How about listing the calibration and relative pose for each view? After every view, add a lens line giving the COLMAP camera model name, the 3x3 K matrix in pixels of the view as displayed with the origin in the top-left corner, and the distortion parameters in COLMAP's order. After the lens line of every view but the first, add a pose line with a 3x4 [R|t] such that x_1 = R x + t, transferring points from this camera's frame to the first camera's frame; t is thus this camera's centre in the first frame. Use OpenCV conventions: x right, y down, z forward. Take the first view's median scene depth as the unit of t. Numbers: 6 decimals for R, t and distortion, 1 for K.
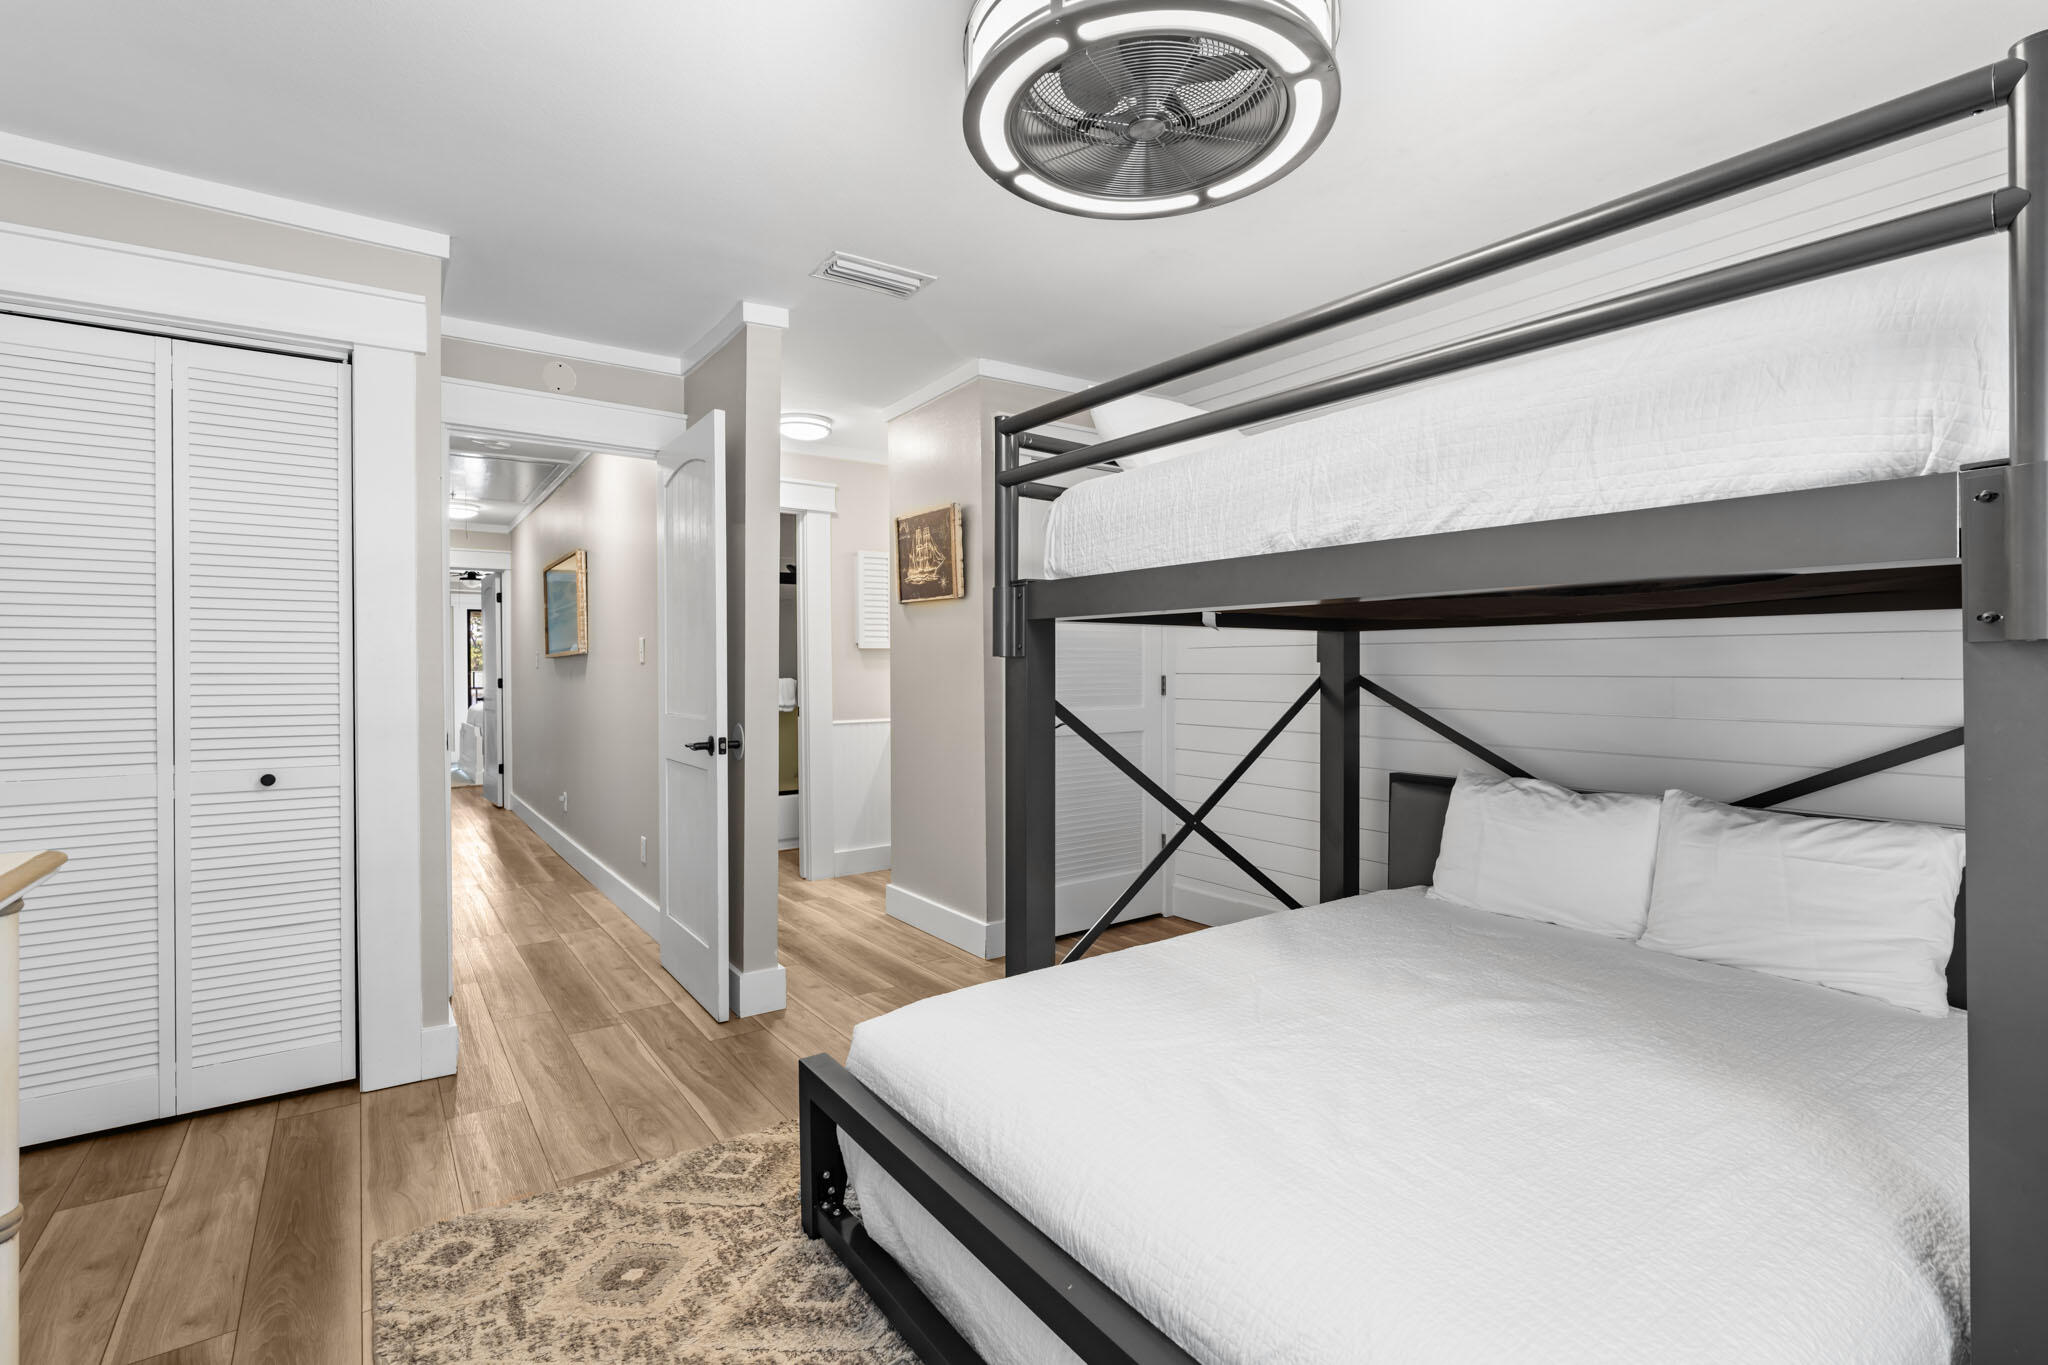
lens RADIAL K [[932.1, 0, 1025.7], [0, 932.1, 676.7], [0, 0, 1]] dist [-0.008224, 0.003267]
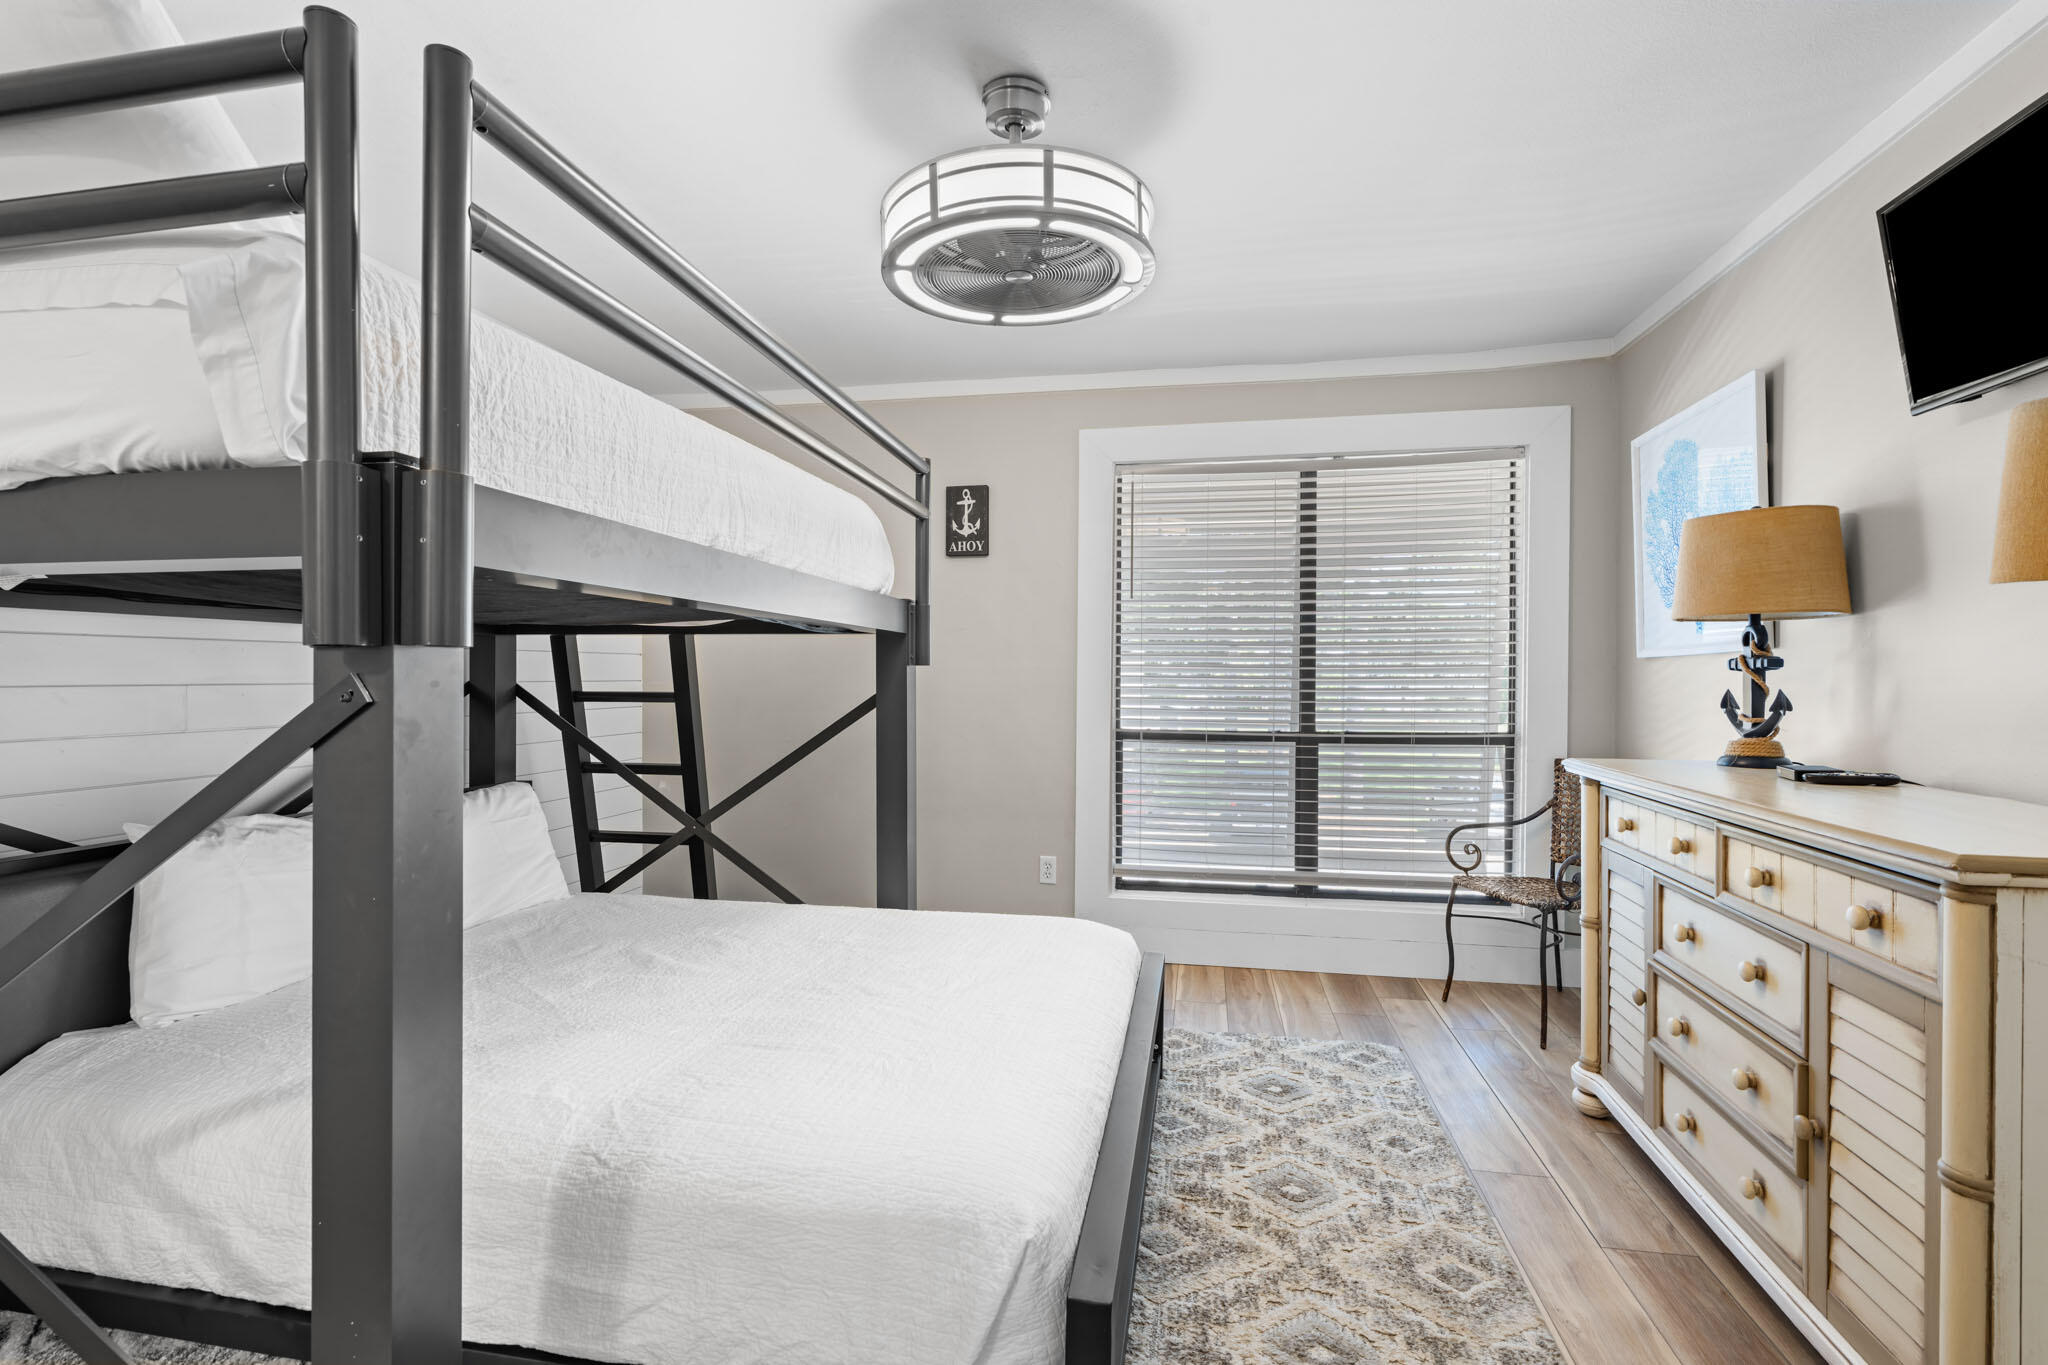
lens RADIAL K [[932.1, 0, 1016.0], [0, 932.1, 675.6], [0, 0, 1]] dist [-0.008224, 0.003267]
pose [[-0.678938, -0.000868, 0.734195, -0.634243], [0.005292, 0.999968, 0.006075, -0.012382], [-0.734176, 0.008010, -0.678911, 1.410544]]
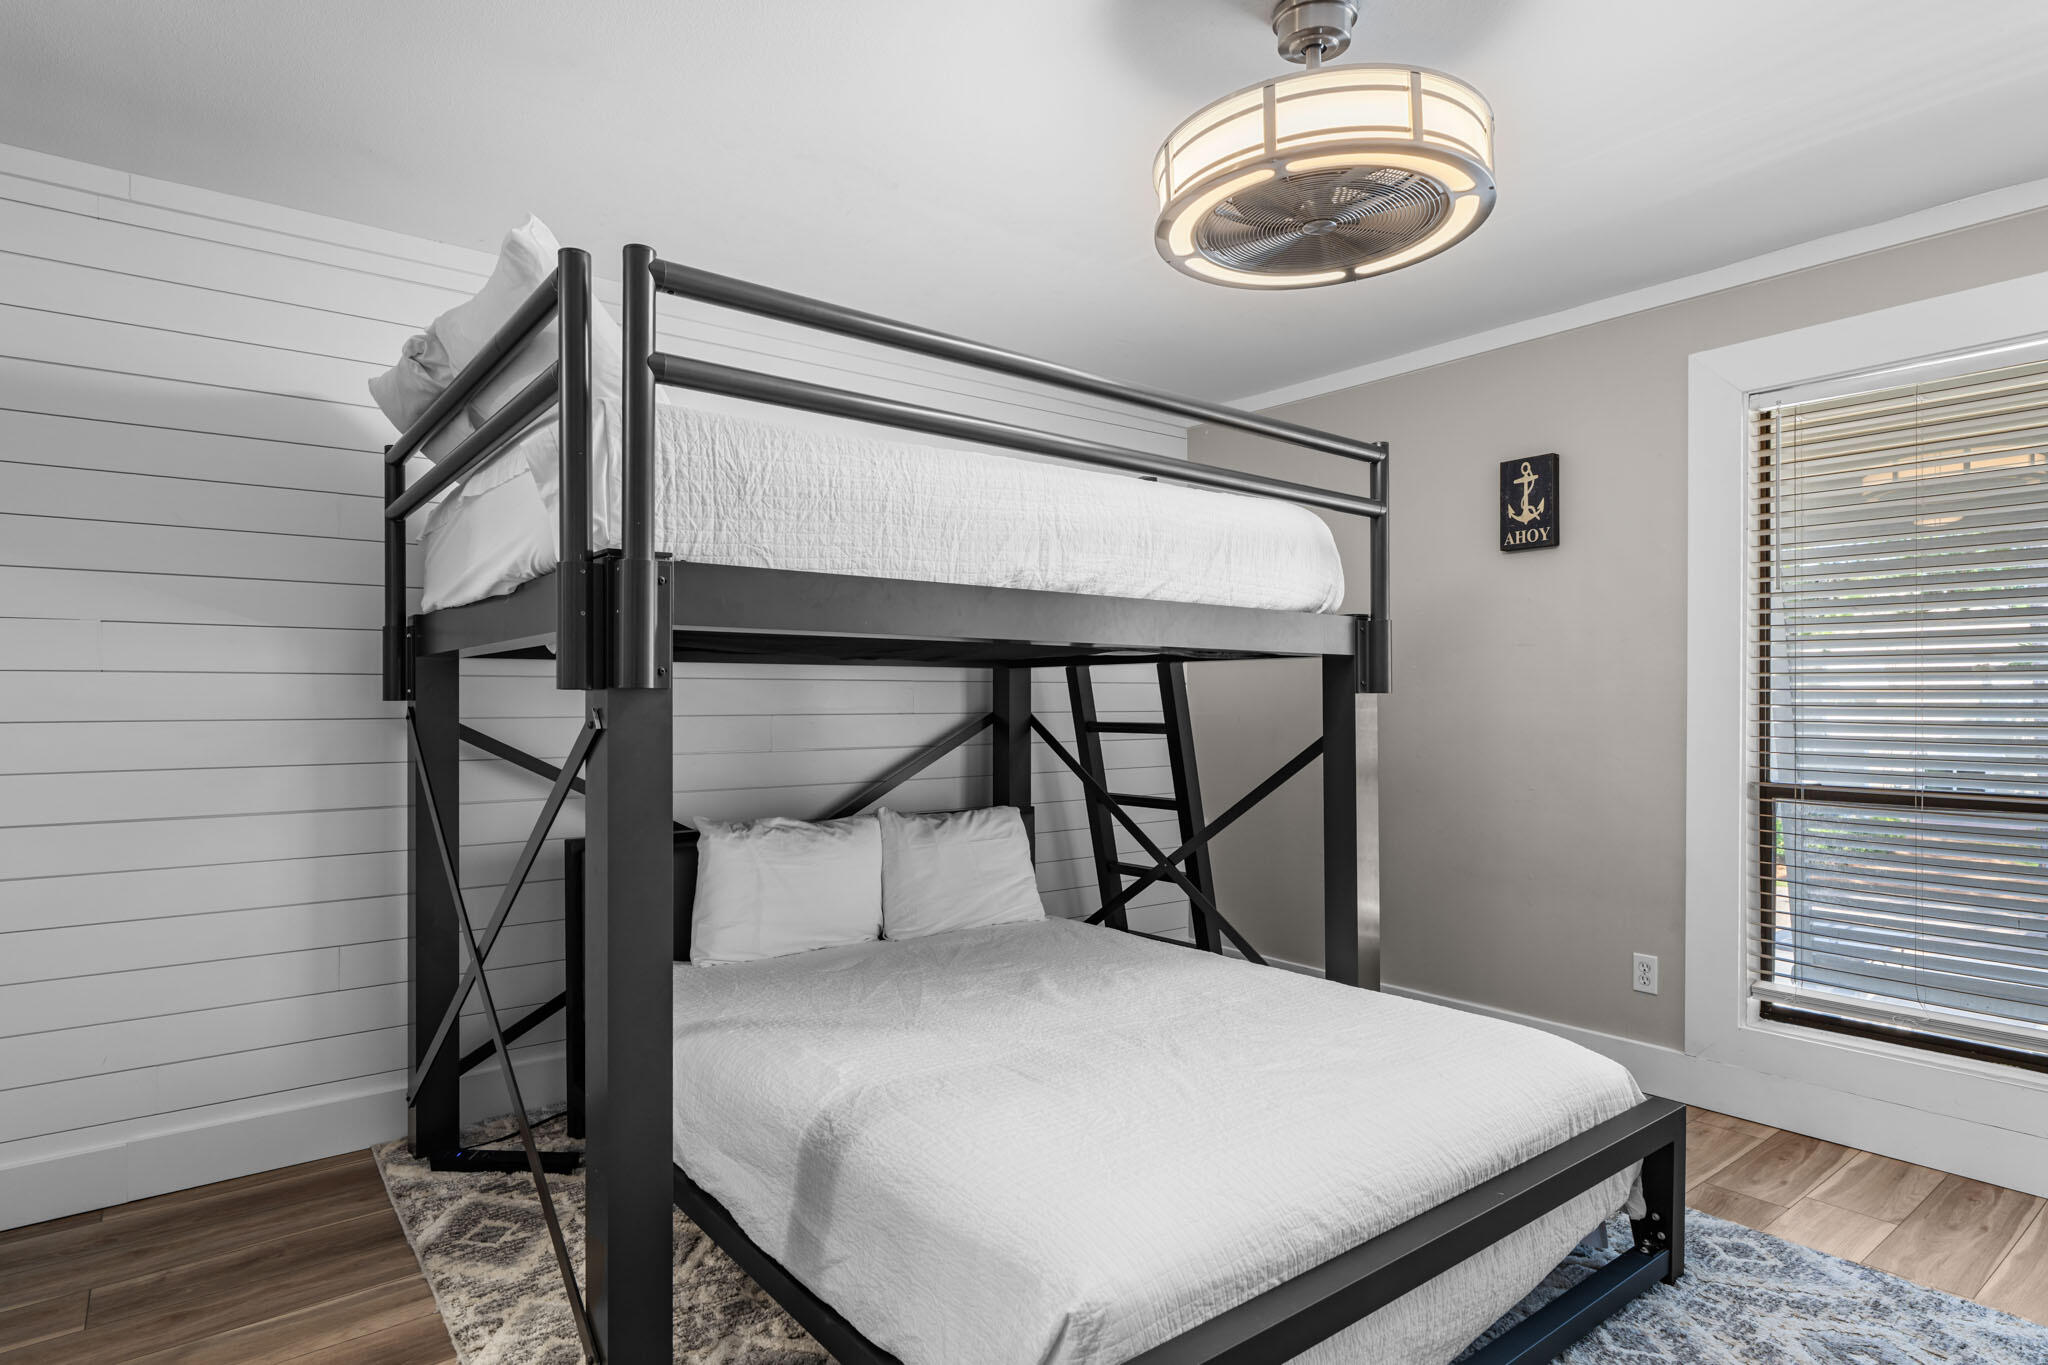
lens RADIAL K [[1091.8, 0, 1013.8], [0, 1091.8, 699.7], [0, 0, 1]] dist [-0.004366, 0.001692]
pose [[-0.030713, 0.004731, 0.999517, -0.865211], [0.012349, 0.999914, -0.004354, -0.011461], [-0.999452, 0.012210, -0.030769, 1.035687]]
